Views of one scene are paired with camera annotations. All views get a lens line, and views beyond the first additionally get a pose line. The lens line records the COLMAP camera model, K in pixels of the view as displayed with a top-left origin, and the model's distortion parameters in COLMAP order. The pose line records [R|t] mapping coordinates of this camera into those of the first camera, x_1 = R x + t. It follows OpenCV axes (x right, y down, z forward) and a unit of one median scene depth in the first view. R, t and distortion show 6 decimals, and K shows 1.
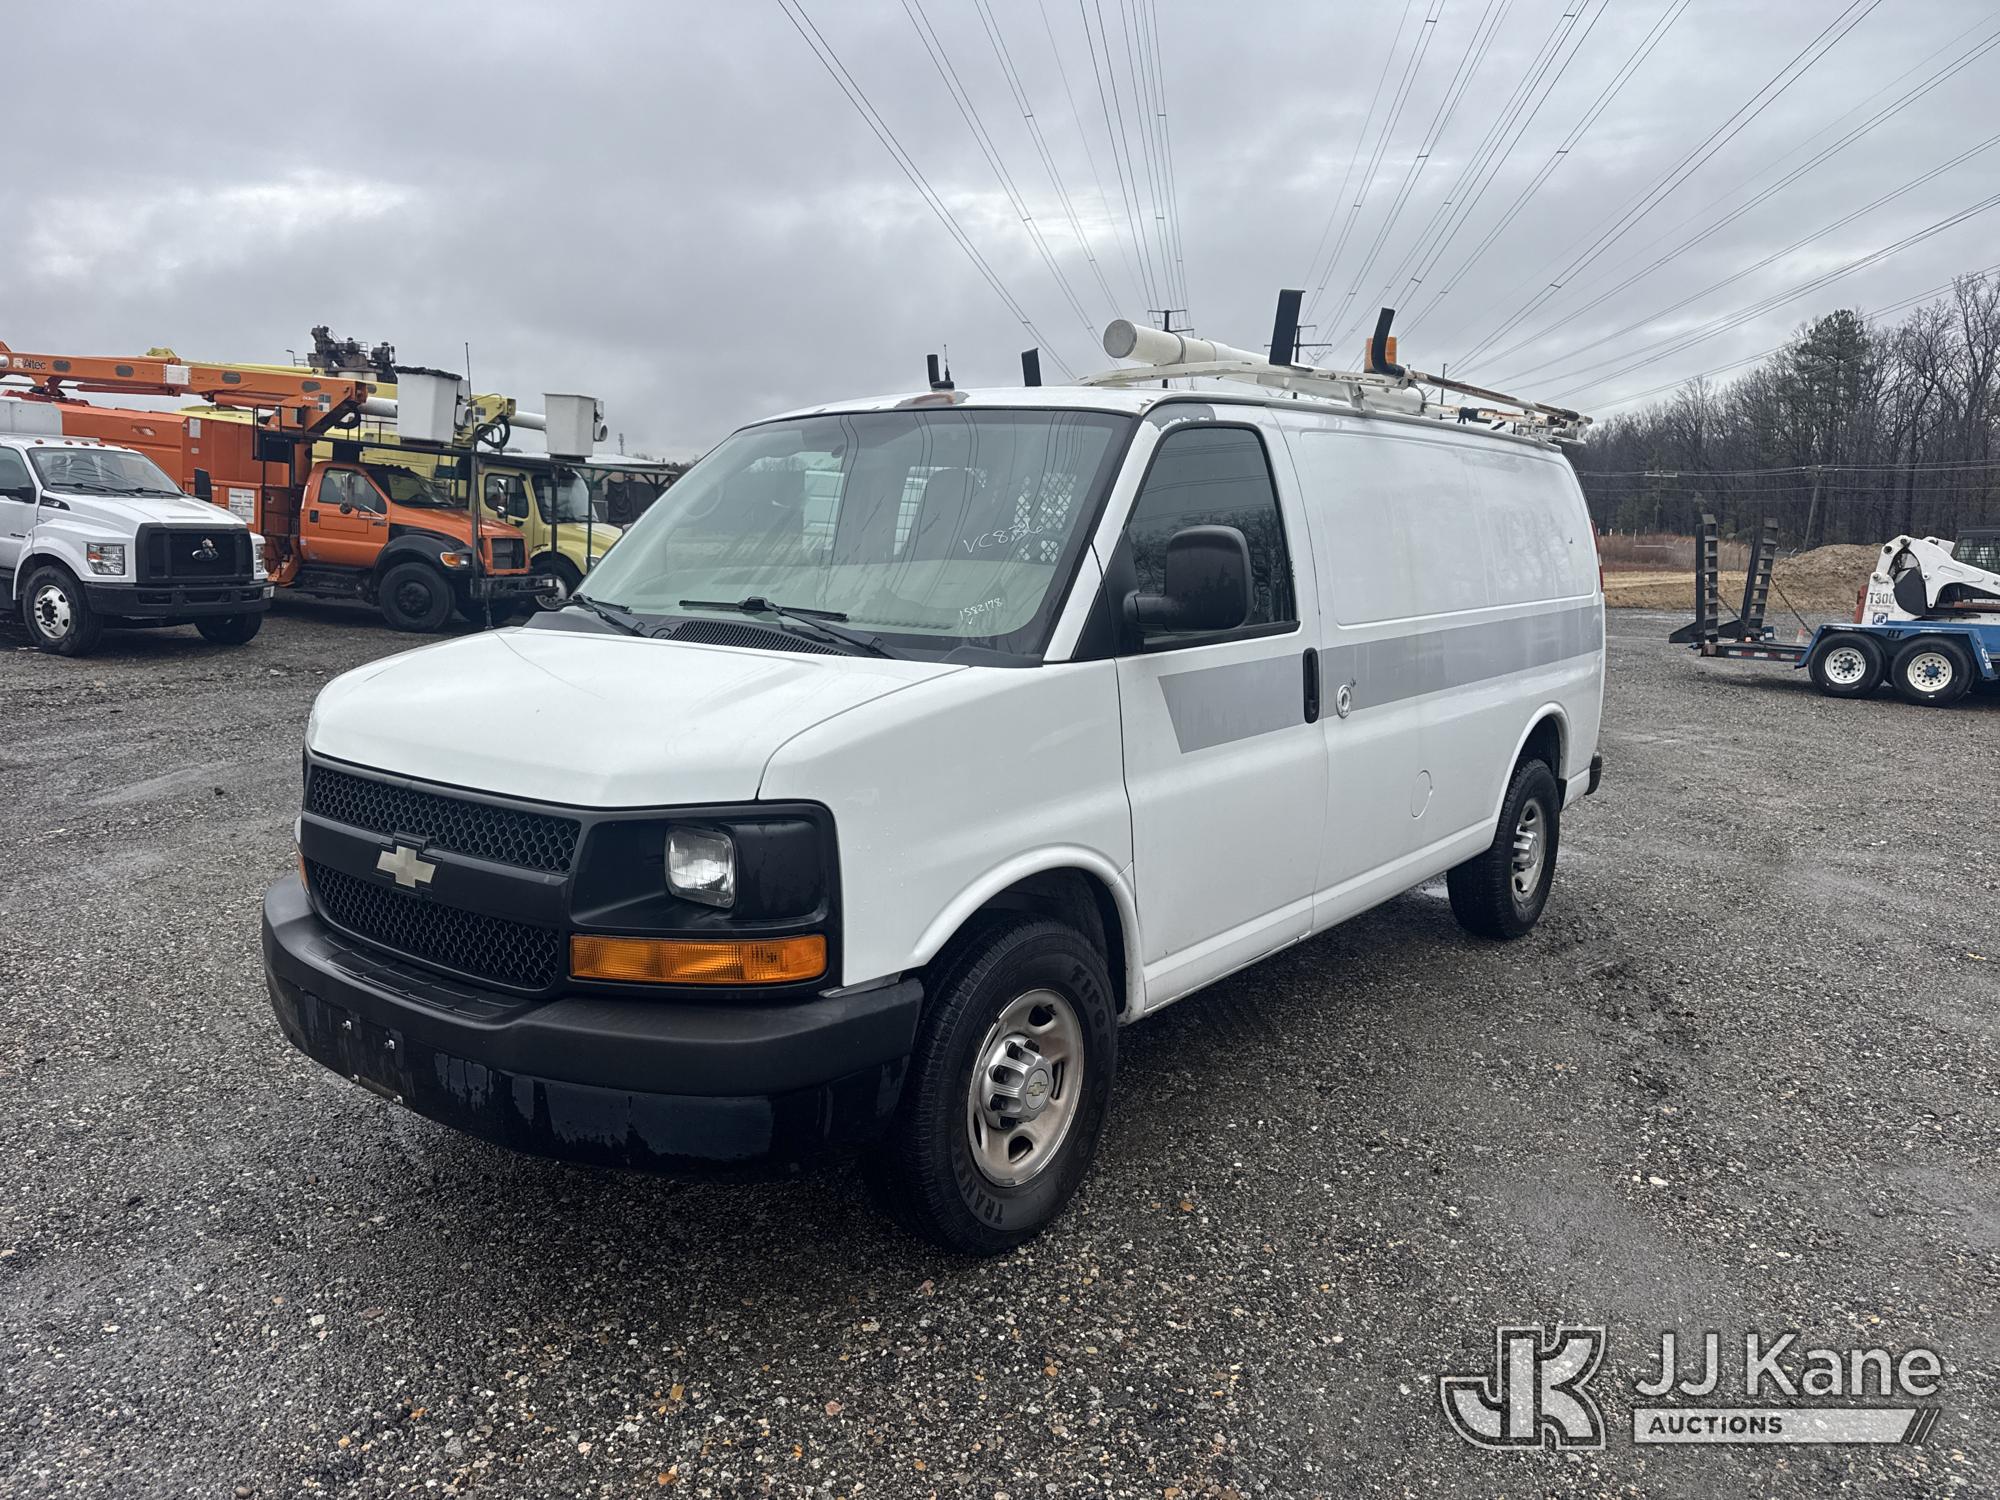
lens RADIAL K [[1417.6, 0, 1002.8], [0, 1417.6, 759.1], [0, 0, 1]] dist [0.025031, -0.013694]
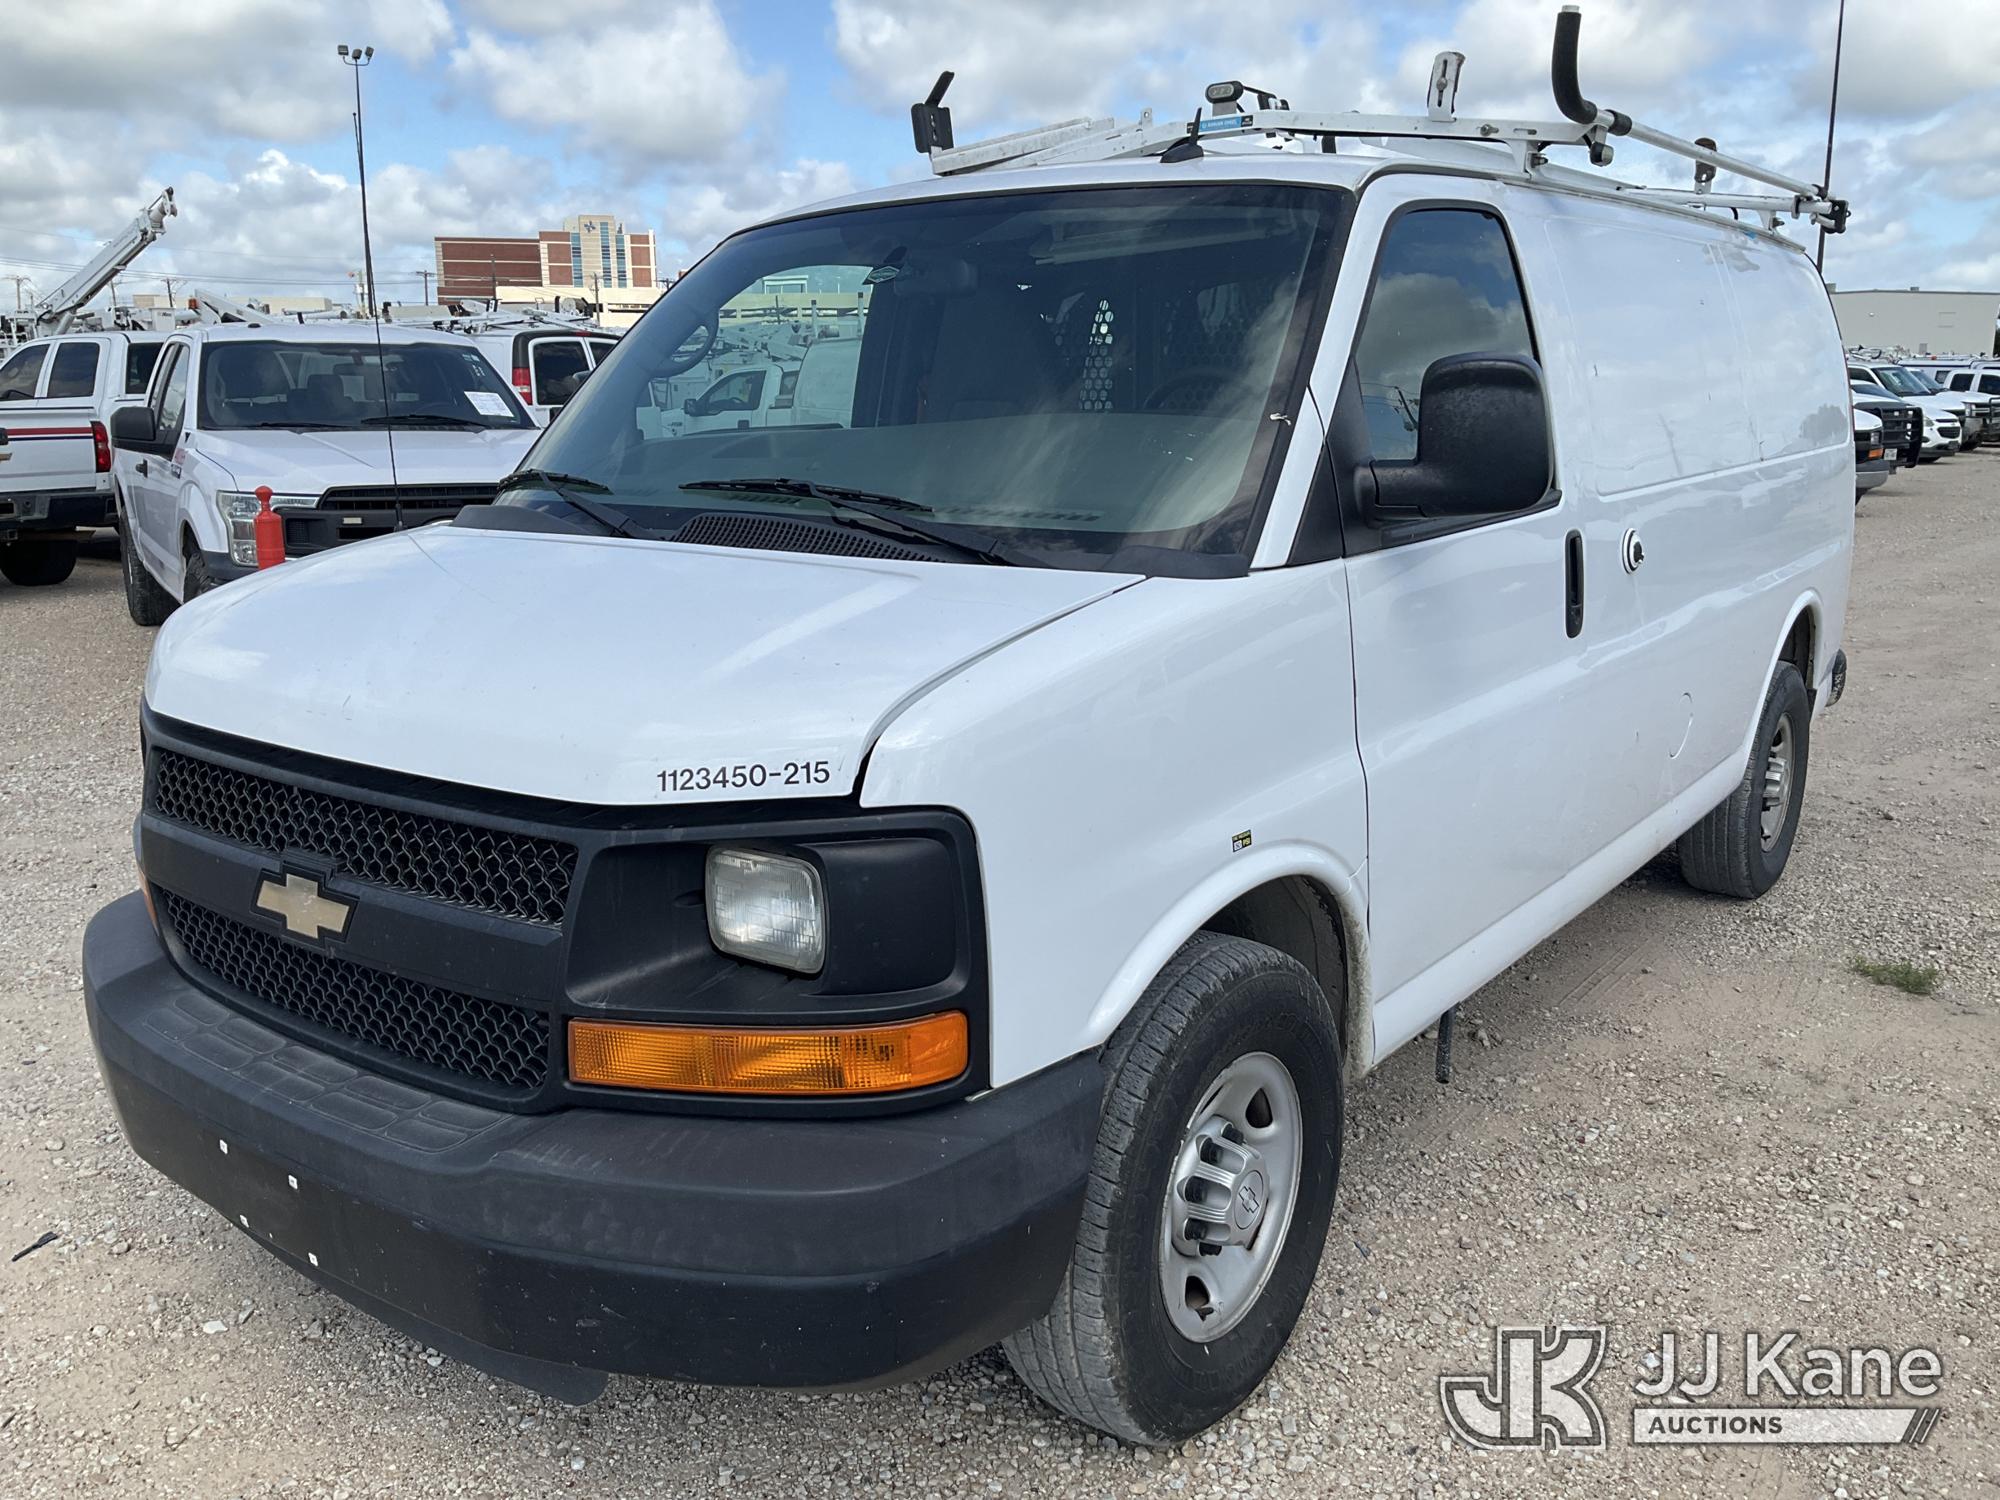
lens RADIAL K [[1680.4, 0, 978.2], [0, 1680.4, 752.4], [0, 0, 1]] dist [0.010857, -0.012318]
pose [[0.999728, -0.023341, 0.000136, -0.103860], [0.023292, 0.997964, 0.059370, -0.033276], [-0.001522, -0.059351, 0.998236, 0.223437]]
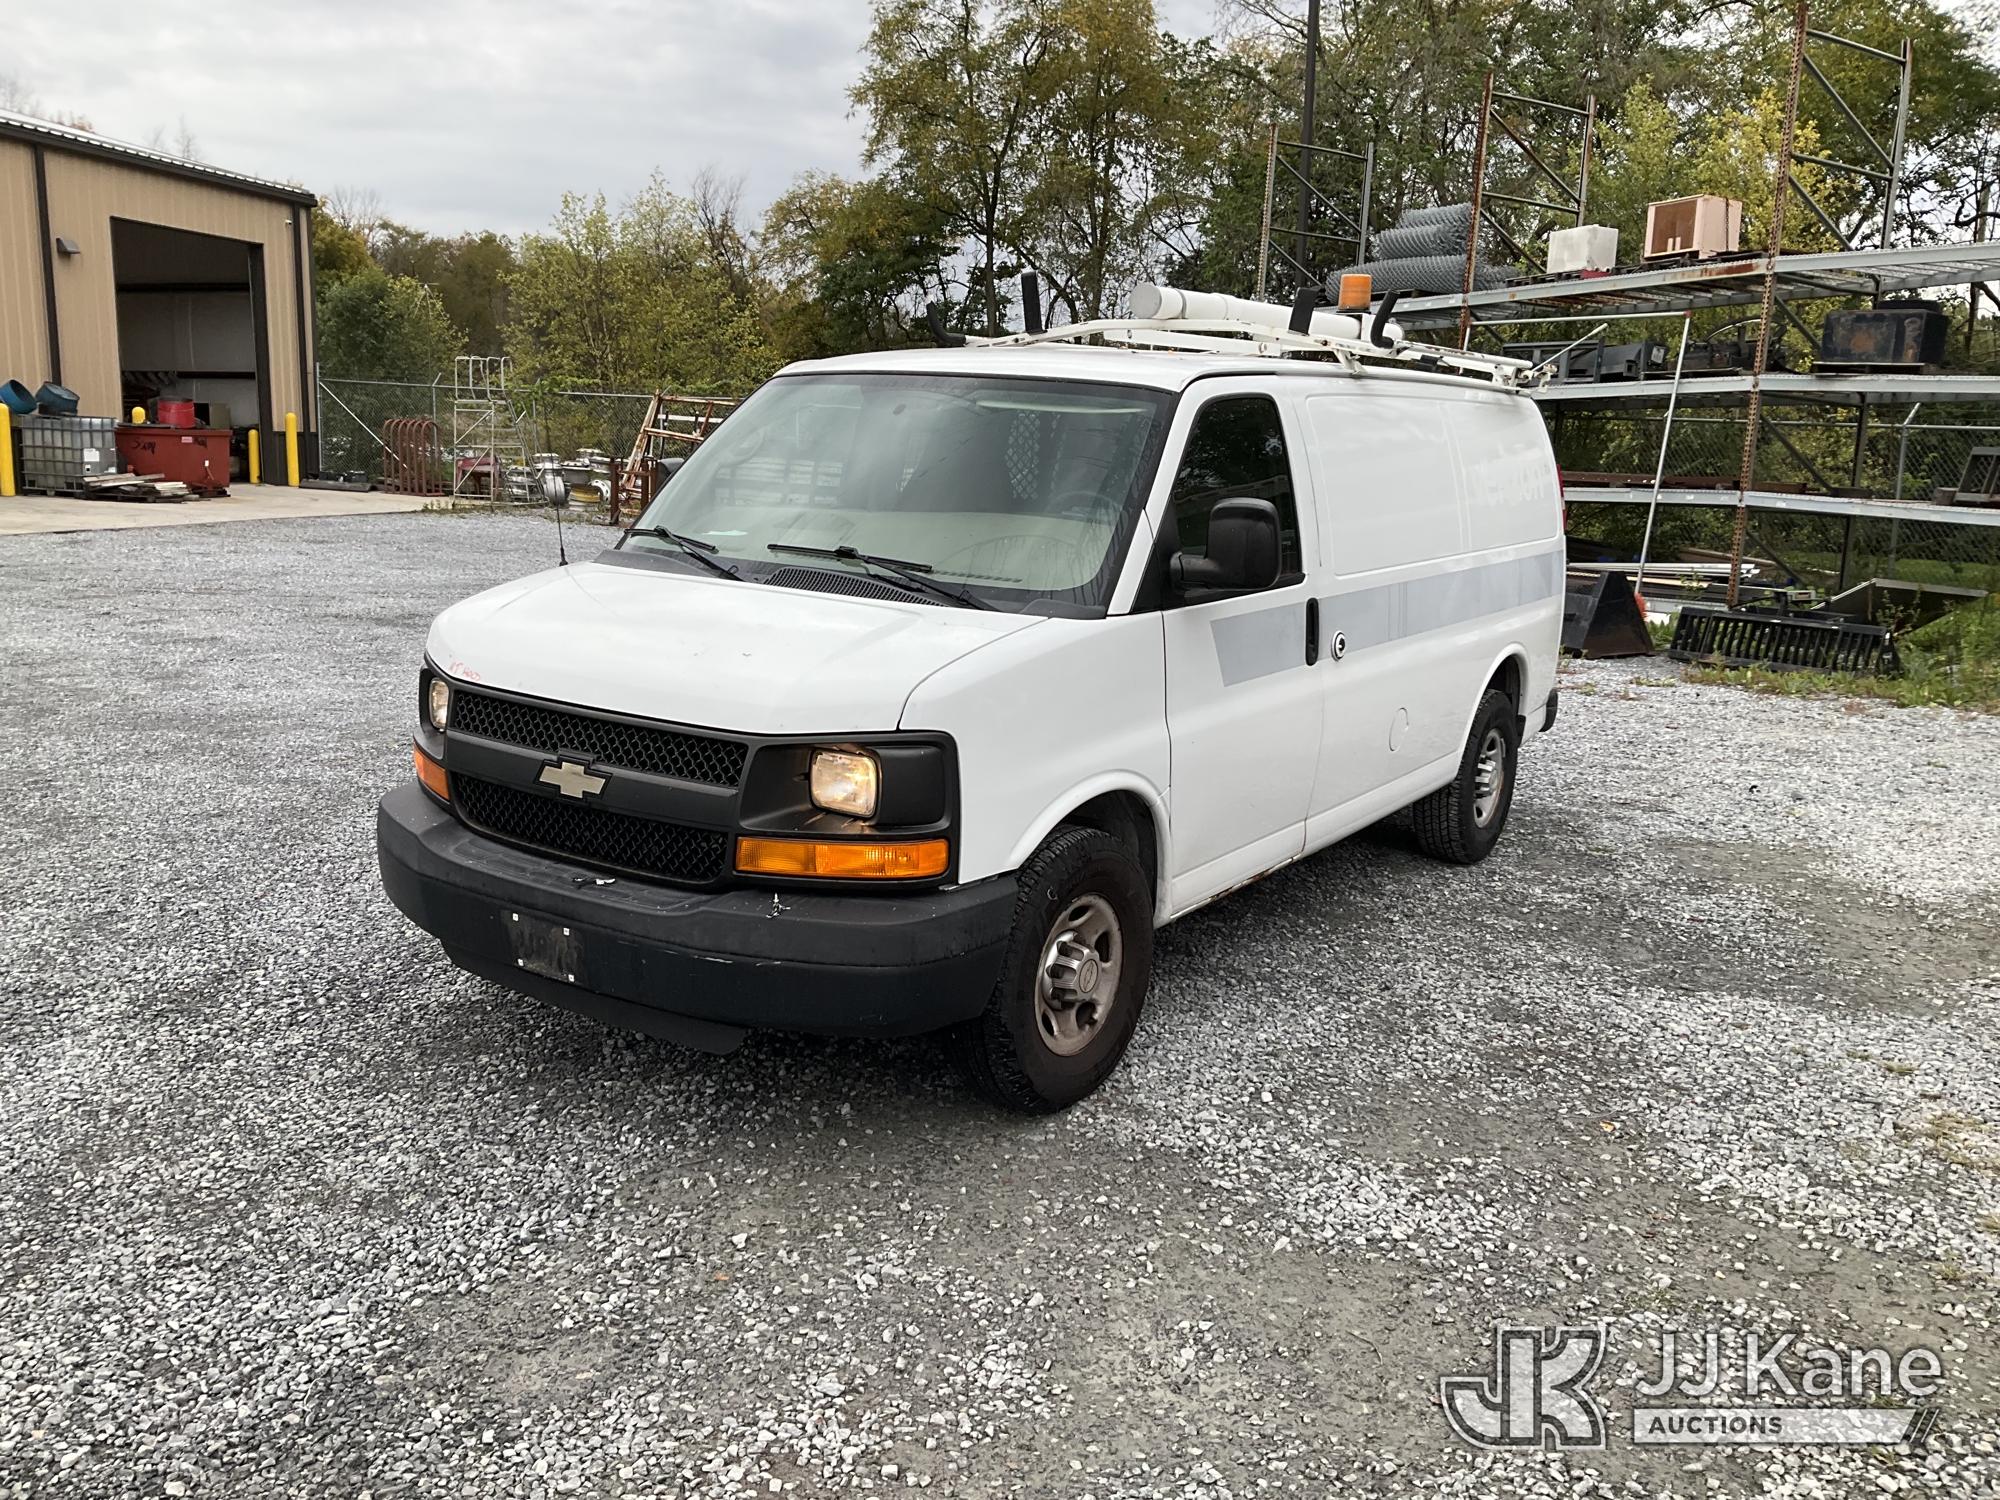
lens RADIAL K [[1665.7, 0, 981.0], [0, 1665.7, 745.5], [0, 0, 1]] dist [0.004941, -0.009632]
pose [[0.997271, 0.016658, 0.071925, -0.178693], [-0.019789, 0.998877, 0.043039, -0.018025], [-0.071128, -0.044345, 0.996481, -0.381415]]
